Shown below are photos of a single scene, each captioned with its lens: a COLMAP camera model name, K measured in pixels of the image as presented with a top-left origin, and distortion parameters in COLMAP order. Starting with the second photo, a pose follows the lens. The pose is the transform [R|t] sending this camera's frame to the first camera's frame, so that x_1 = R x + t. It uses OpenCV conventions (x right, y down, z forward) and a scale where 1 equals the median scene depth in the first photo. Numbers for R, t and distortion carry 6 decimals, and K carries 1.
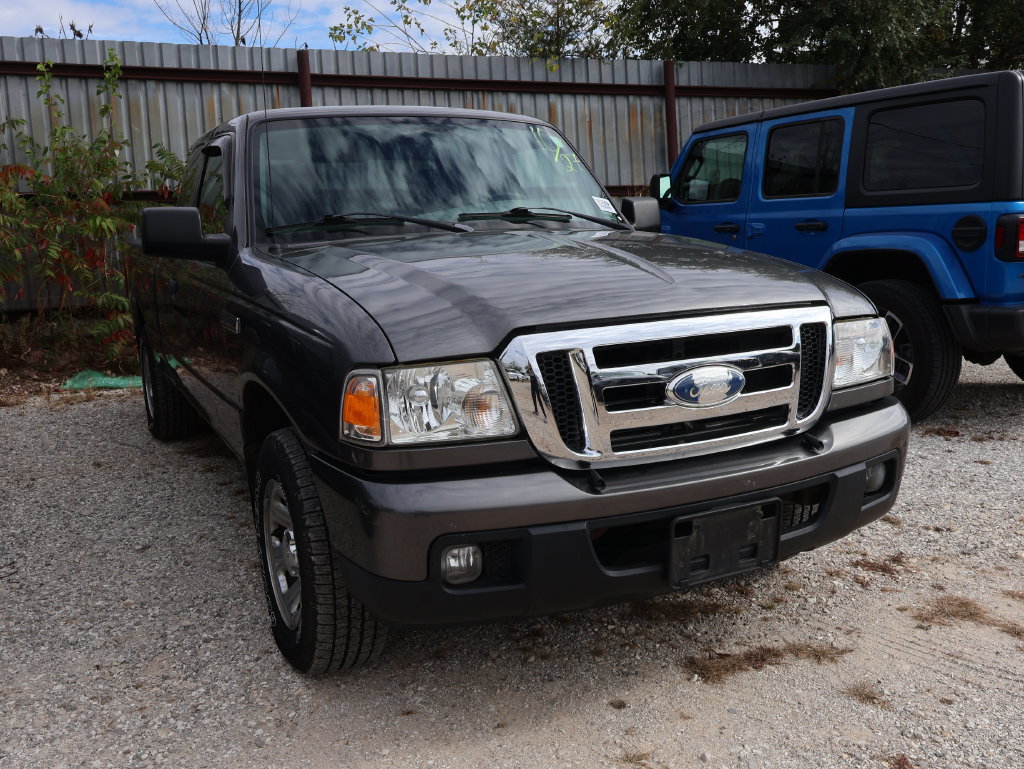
lens RADIAL K [[956.2, 0, 522.7], [0, 956.2, 386.0], [0, 0, 1]] dist [-0.003717, 0.000000]
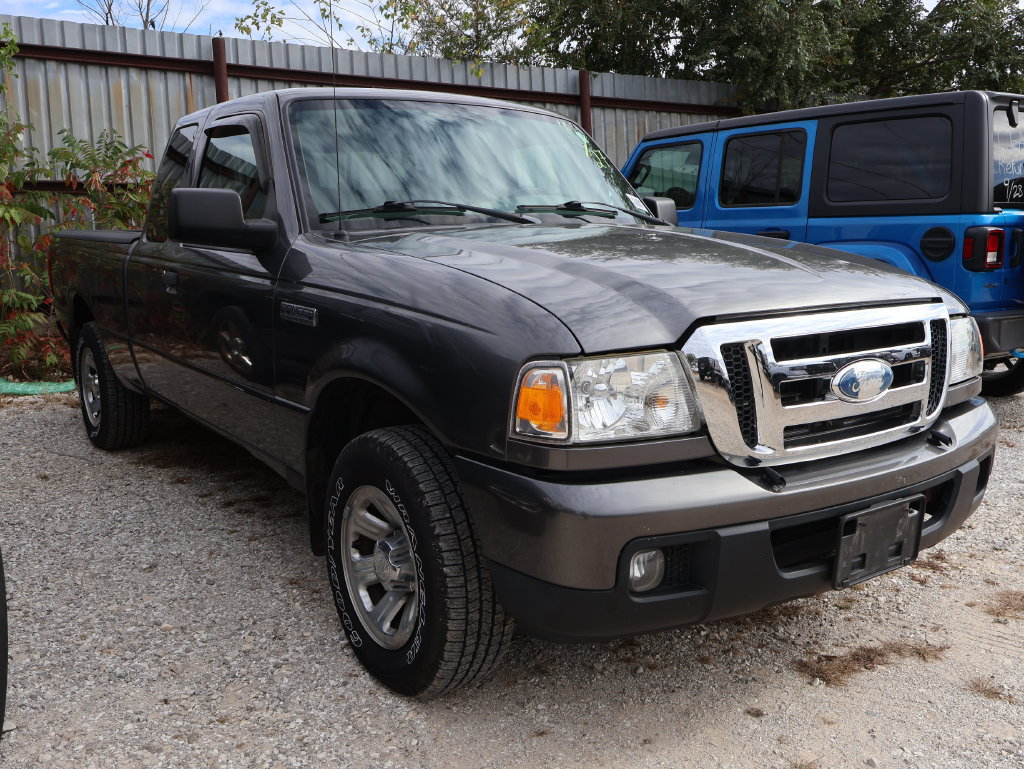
lens RADIAL K [[956.2, 0, 522.2], [0, 956.2, 390.6], [0, 0, 1]] dist [-0.003717, 0.000000]
pose [[0.987977, 0.000312, 0.154598, -0.227894], [0.000869, 0.999971, -0.007569, 0.012909], [-0.154596, 0.007613, 0.987948, 0.067383]]
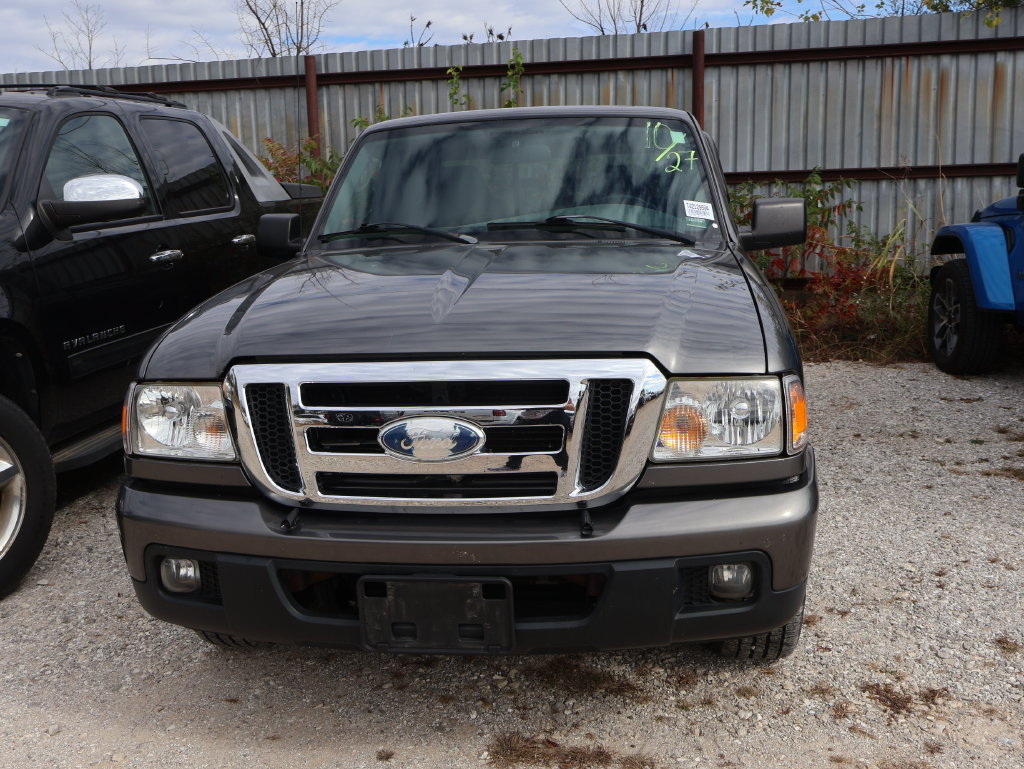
lens RADIAL K [[956.2, 0, 522.3], [0, 956.2, 394.2], [0, 0, 1]] dist [-0.003717, 0.000000]
pose [[0.829761, 0.110889, -0.546992, 0.565295], [-0.089680, 0.993819, 0.065432, -0.081140], [0.550867, -0.005239, 0.834577, 0.227312]]
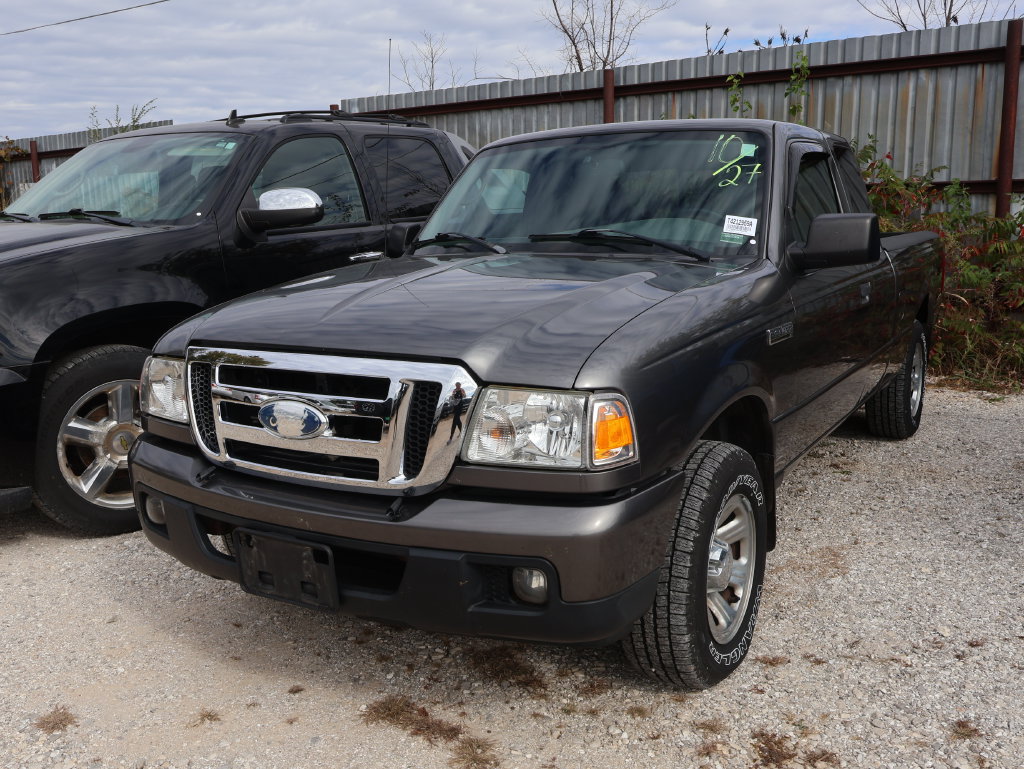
lens RADIAL K [[956.2, 0, 515.3], [0, 956.2, 381.5], [0, 0, 1]] dist [-0.003717, 0.000000]
pose [[0.522585, 0.159749, -0.837487, 0.899189], [-0.142140, 0.984867, 0.099167, -0.135431], [0.840655, 0.067218, 0.537384, 0.481845]]
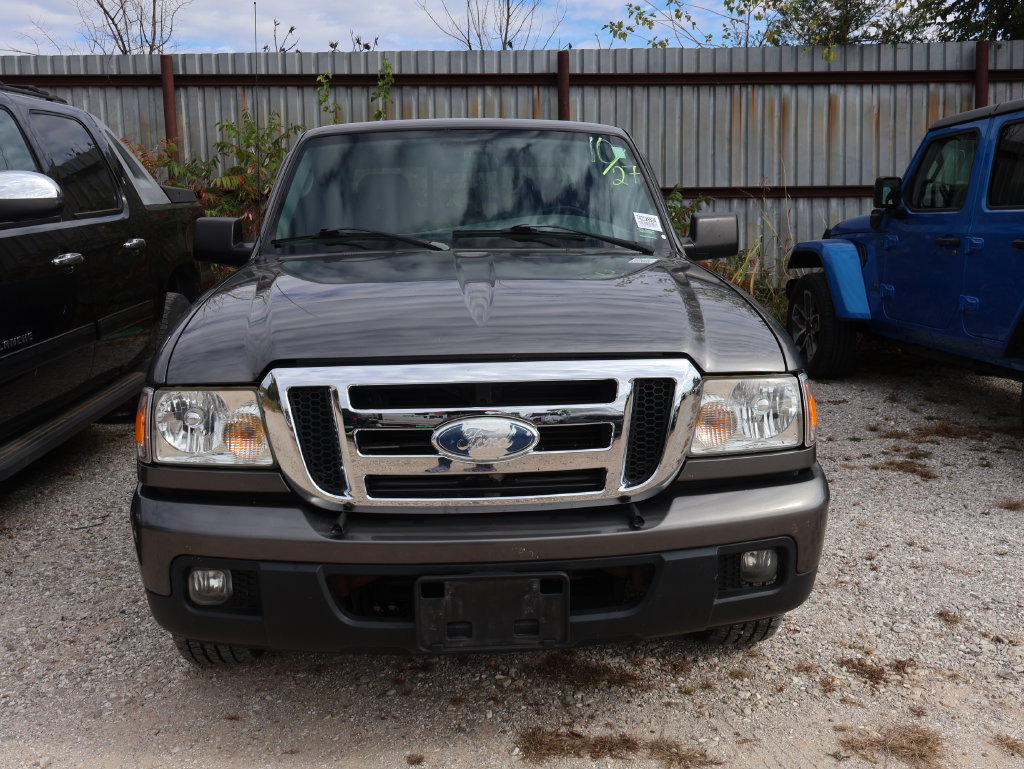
lens RADIAL K [[956.2, 0, 513.9], [0, 956.2, 379.1], [0, 0, 1]] dist [-0.003717, 0.000000]
pose [[0.916626, 0.087259, -0.390106, 0.428506], [-0.085343, 0.996103, 0.022281, -0.059558], [0.390530, 0.012869, 0.920500, 0.128791]]
